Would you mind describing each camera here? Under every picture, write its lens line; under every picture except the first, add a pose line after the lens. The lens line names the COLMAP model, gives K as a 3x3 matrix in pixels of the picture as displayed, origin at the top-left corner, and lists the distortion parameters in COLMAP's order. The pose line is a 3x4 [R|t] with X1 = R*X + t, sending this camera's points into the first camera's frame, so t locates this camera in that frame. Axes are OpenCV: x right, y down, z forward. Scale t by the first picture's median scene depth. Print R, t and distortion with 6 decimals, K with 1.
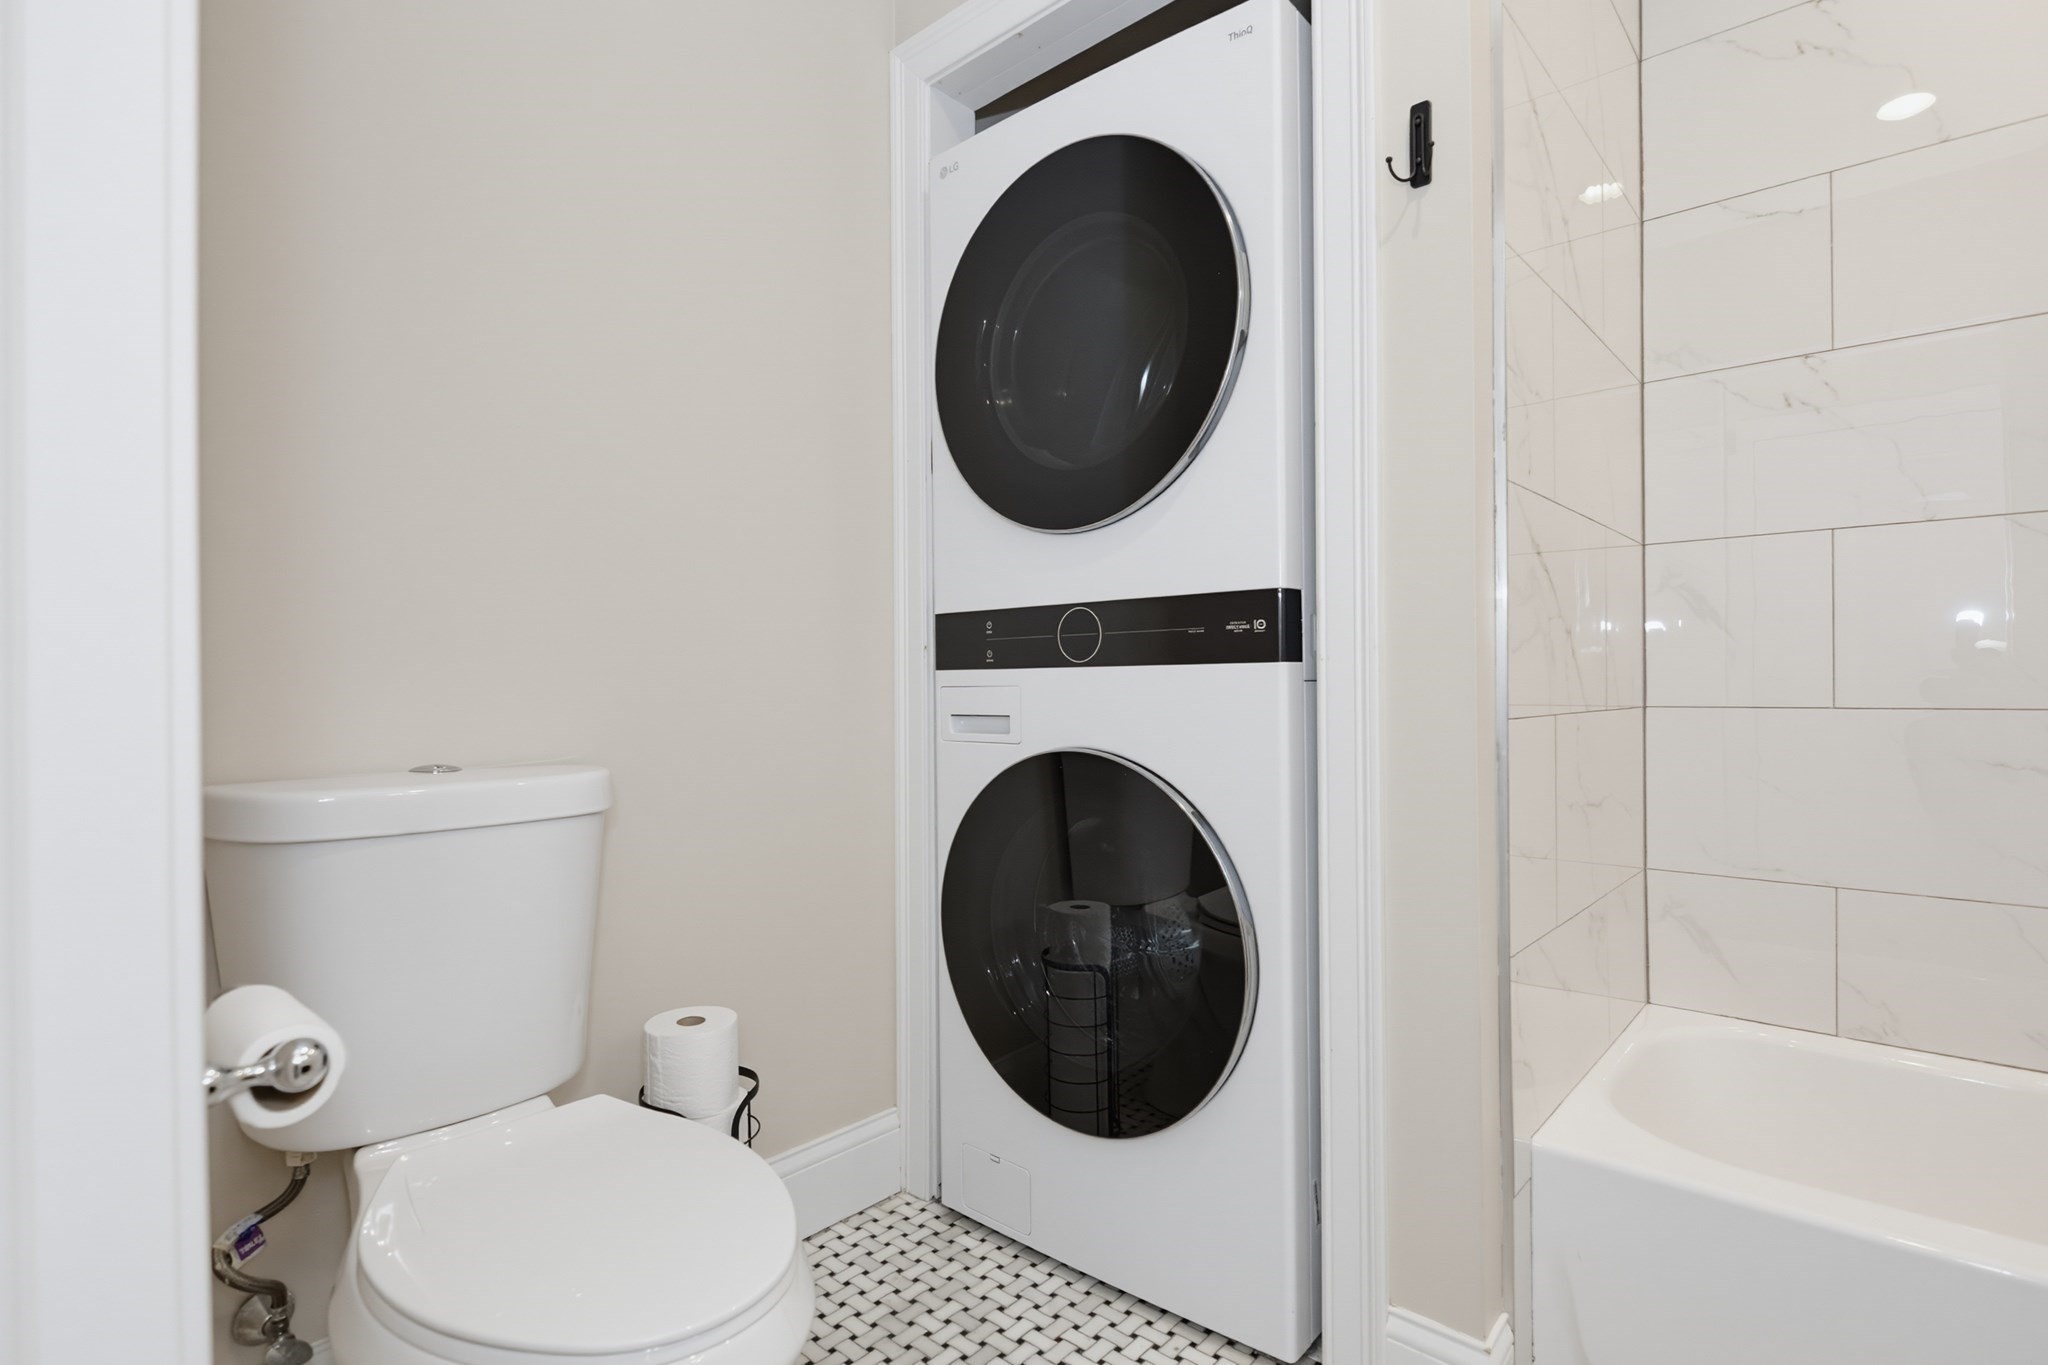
lens RADIAL K [[1017.7, 0, 1023.0], [0, 1017.7, 686.5], [0, 0, 1]] dist [0.006602, -0.009636]
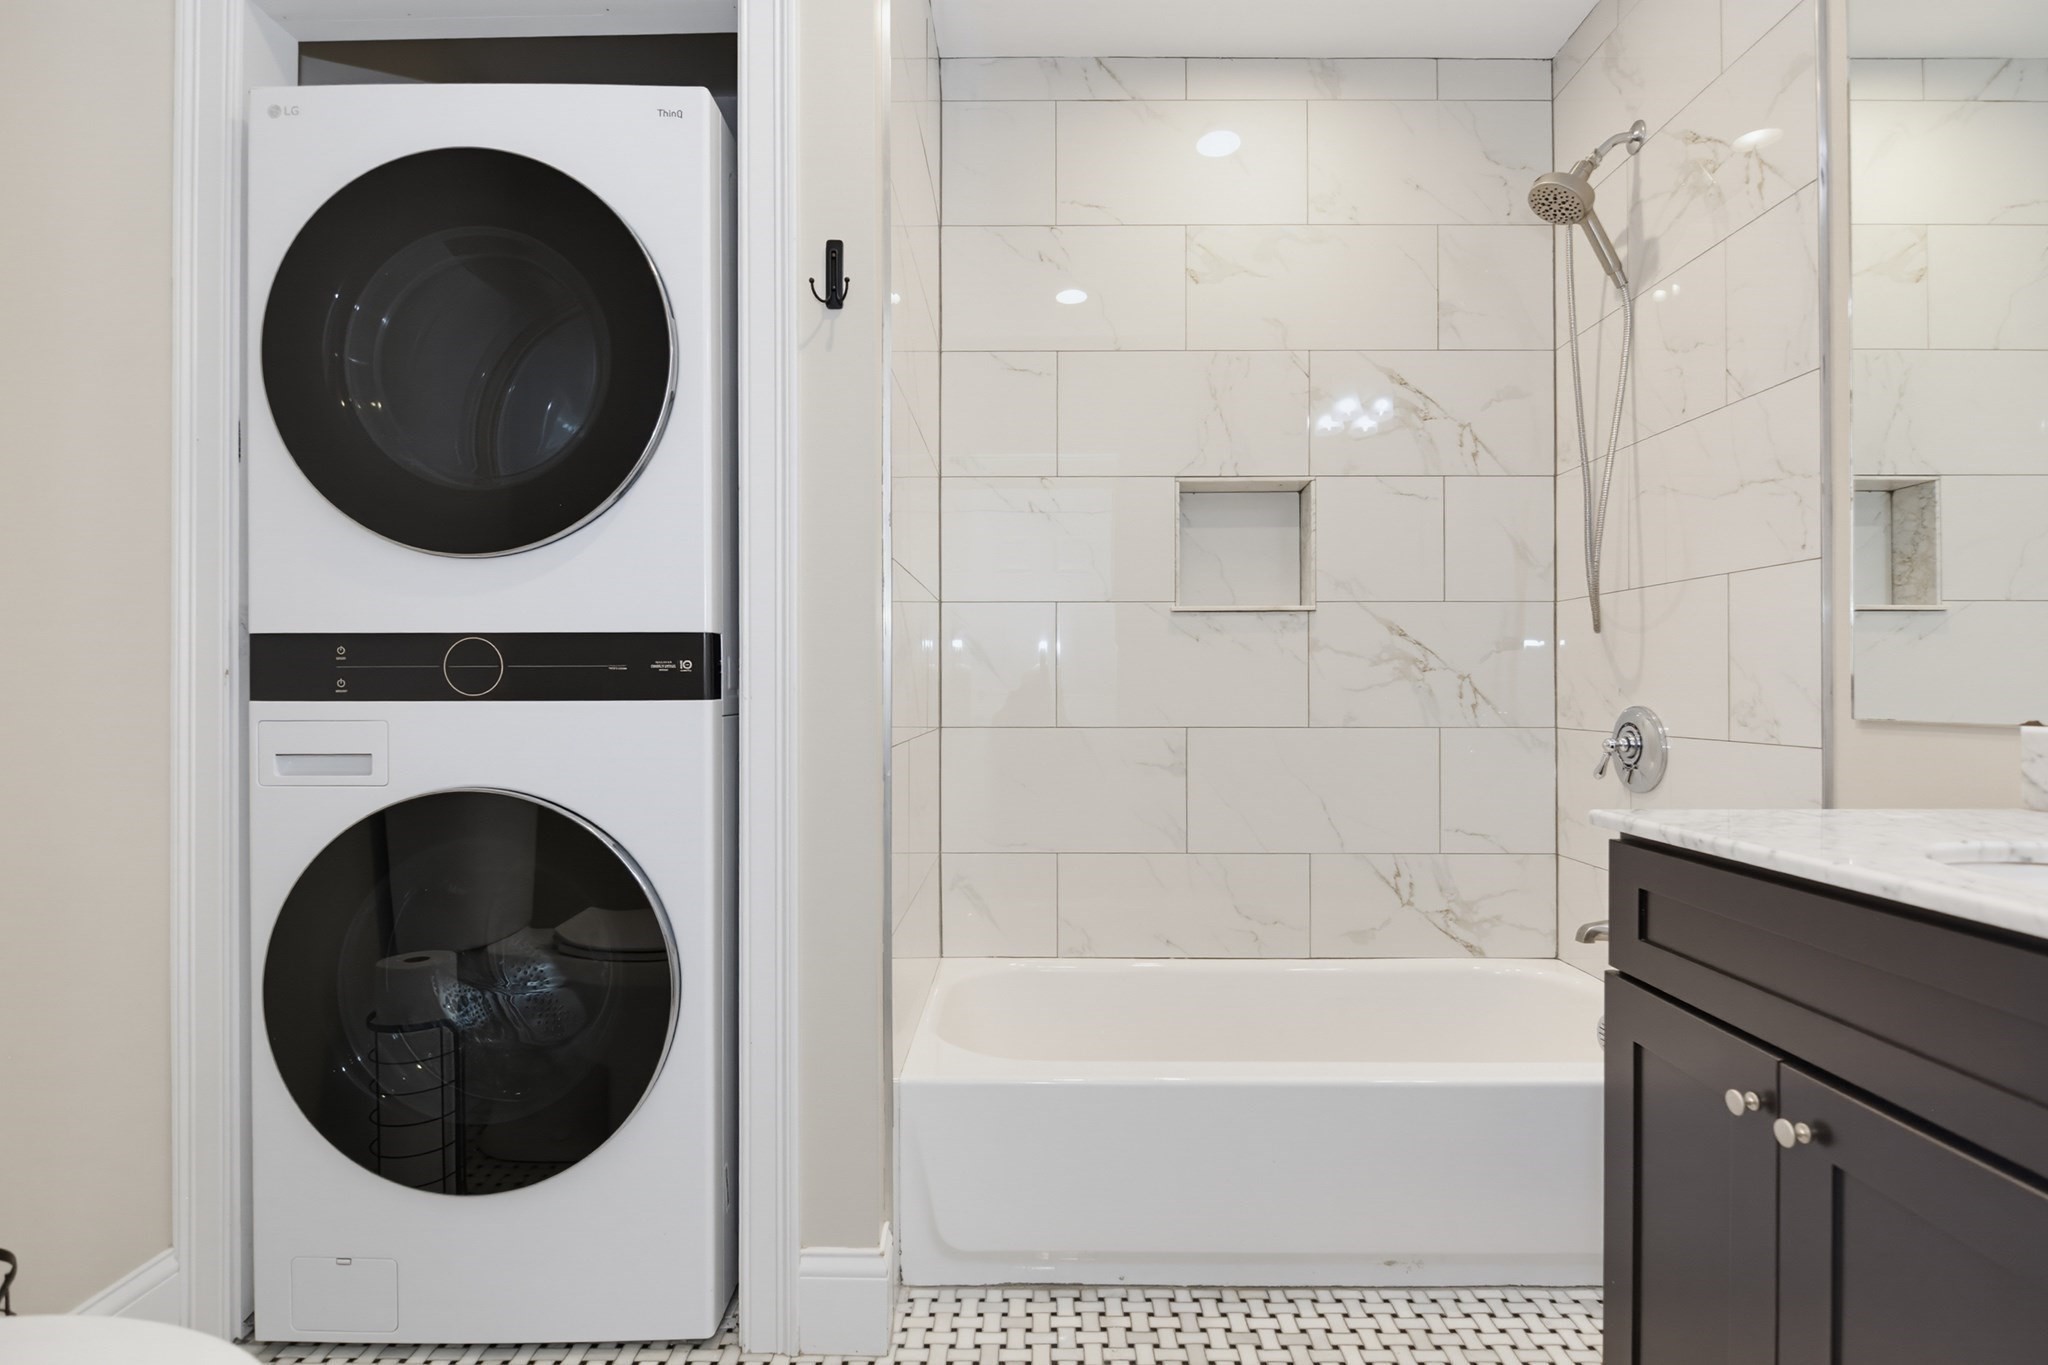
lens RADIAL K [[1017.7, 0, 1021.6], [0, 1017.7, 686.8], [0, 0, 1]] dist [0.006602, -0.009636]
pose [[0.753926, 0.005429, 0.656937, -0.174140], [-0.002403, 0.999982, -0.005506, -0.027028], [-0.656955, 0.002573, 0.753925, -0.042107]]
